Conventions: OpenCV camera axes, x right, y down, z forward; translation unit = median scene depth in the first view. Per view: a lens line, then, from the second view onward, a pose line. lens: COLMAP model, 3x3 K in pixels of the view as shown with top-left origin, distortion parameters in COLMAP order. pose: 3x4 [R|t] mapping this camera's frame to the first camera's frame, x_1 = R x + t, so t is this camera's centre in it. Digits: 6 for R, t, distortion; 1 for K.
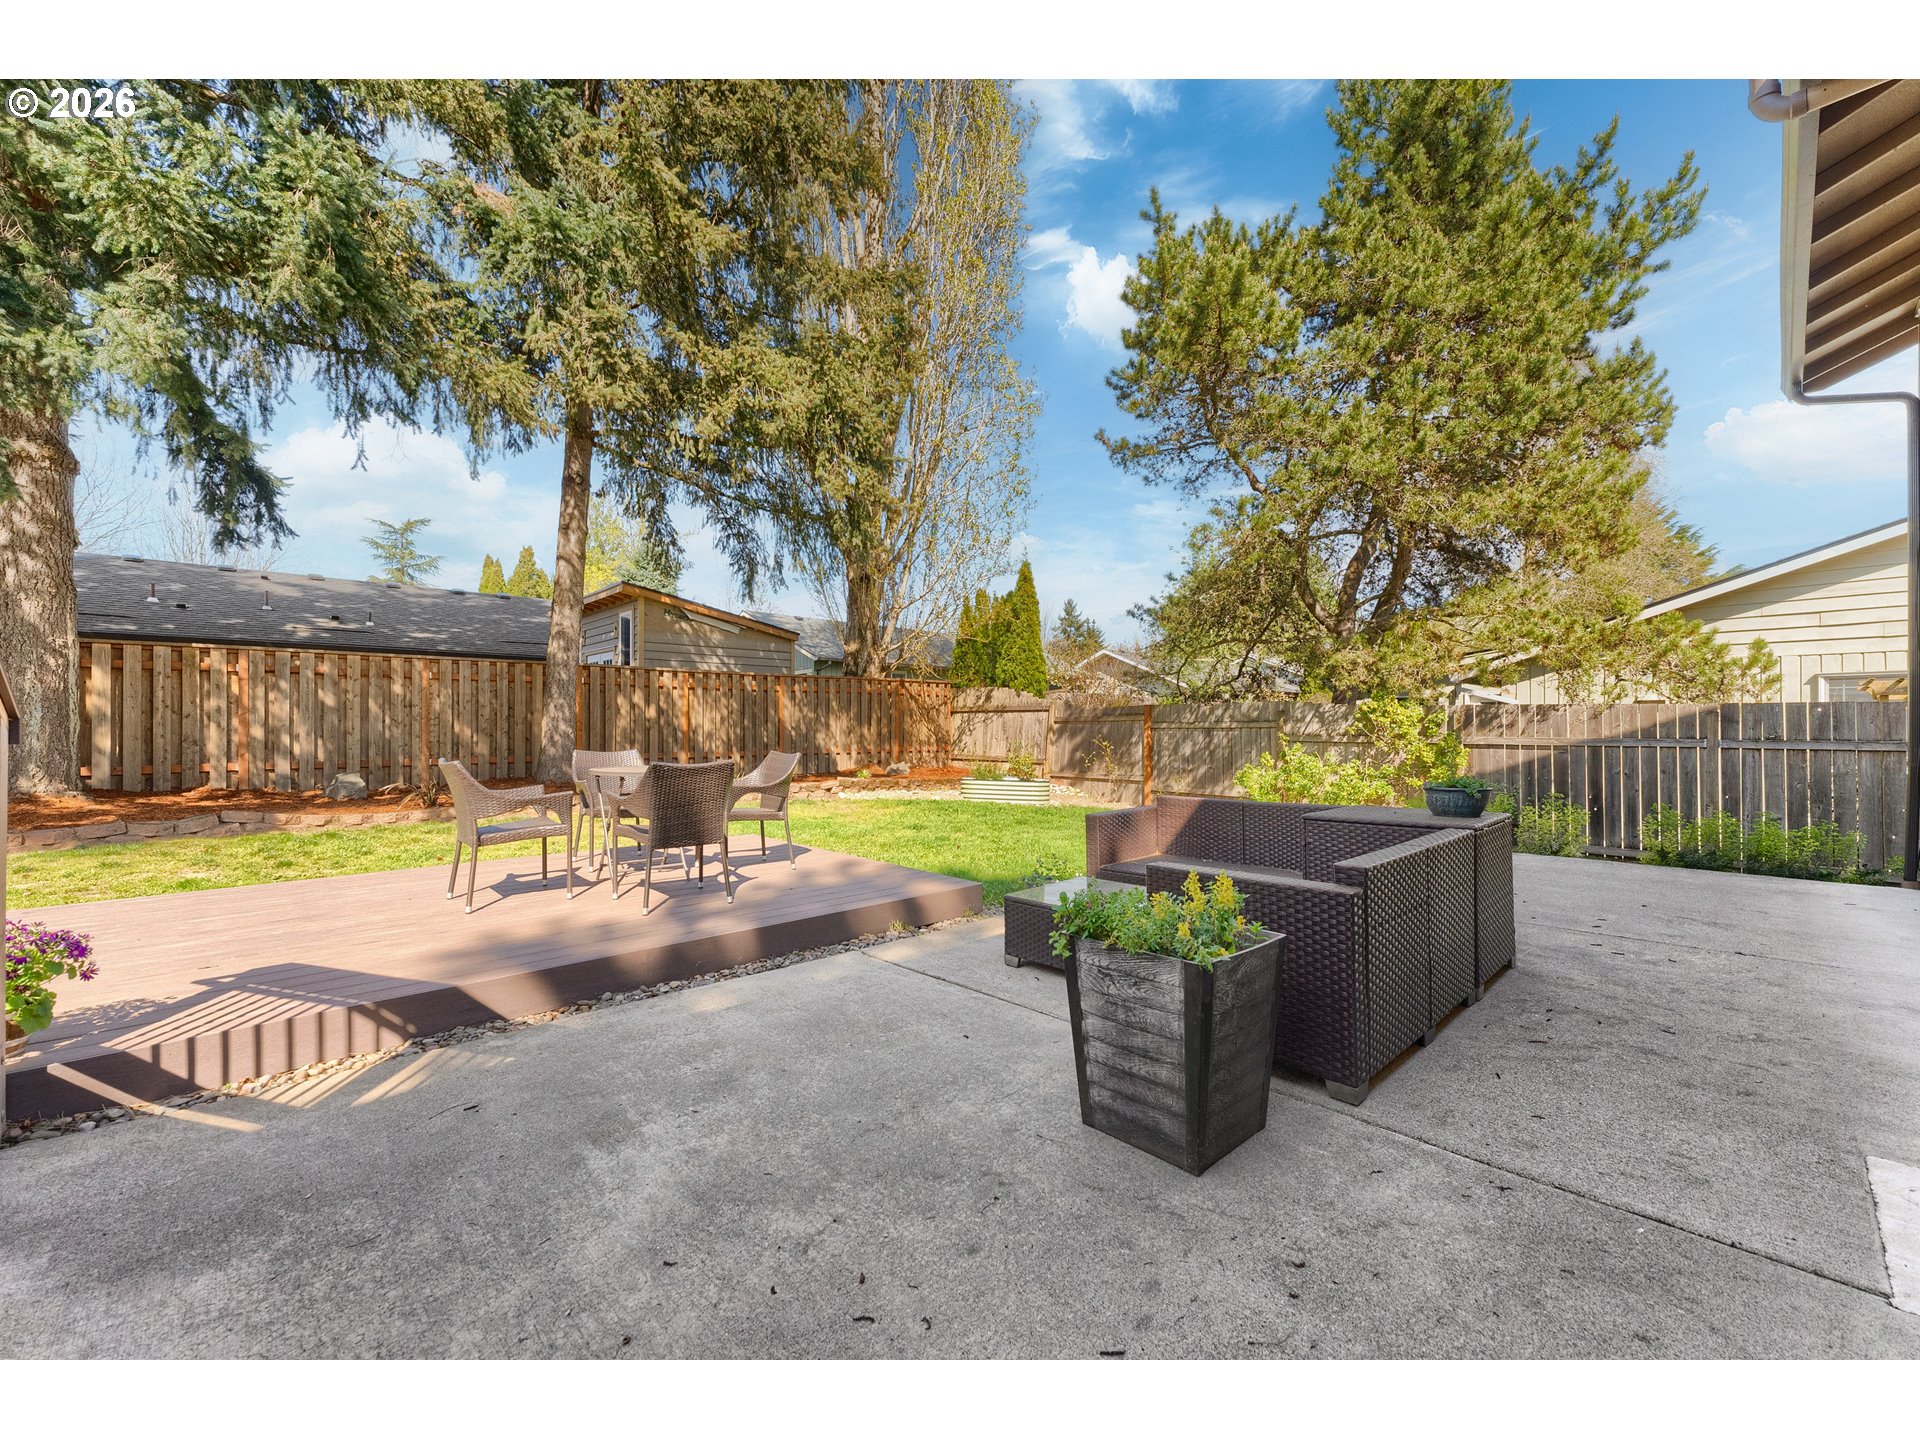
lens RADIAL K [[777.7, 0, 961.5], [0, 777.7, 702.5], [0, 0, 1]] dist [0.000380, -0.000198]
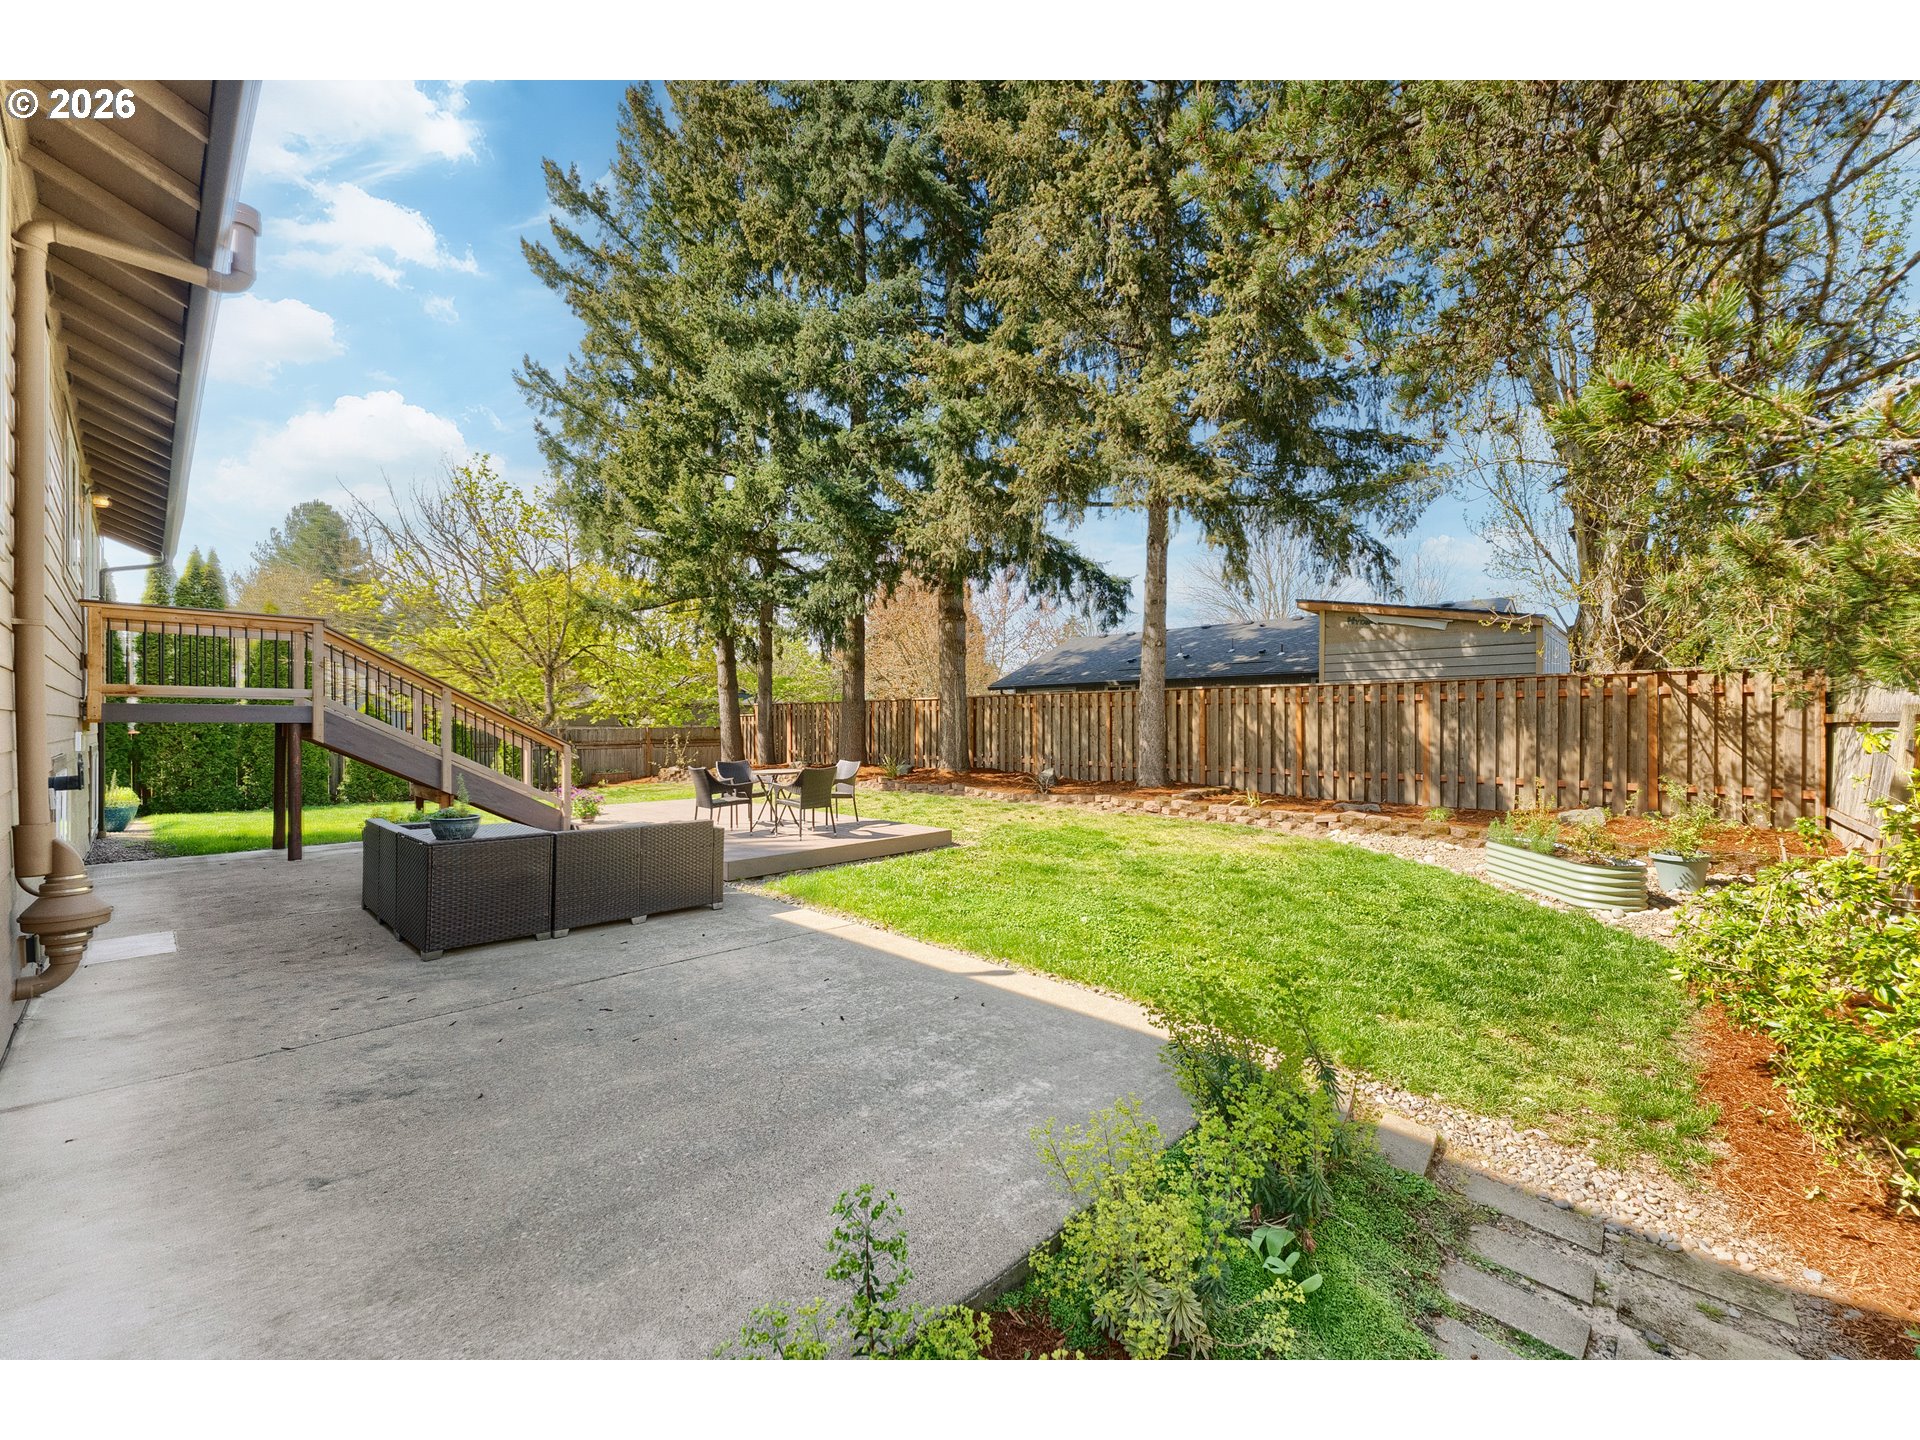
lens RADIAL K [[794.3, 0, 961.3], [0, 794.3, 712.1], [0, 0, 1]] dist [0.000315, -0.000033]
pose [[0.042189, -0.015280, -0.998993, 0.546310], [0.029890, 0.999455, -0.014025, -0.006091], [0.998662, -0.029269, 0.042623, 0.488718]]
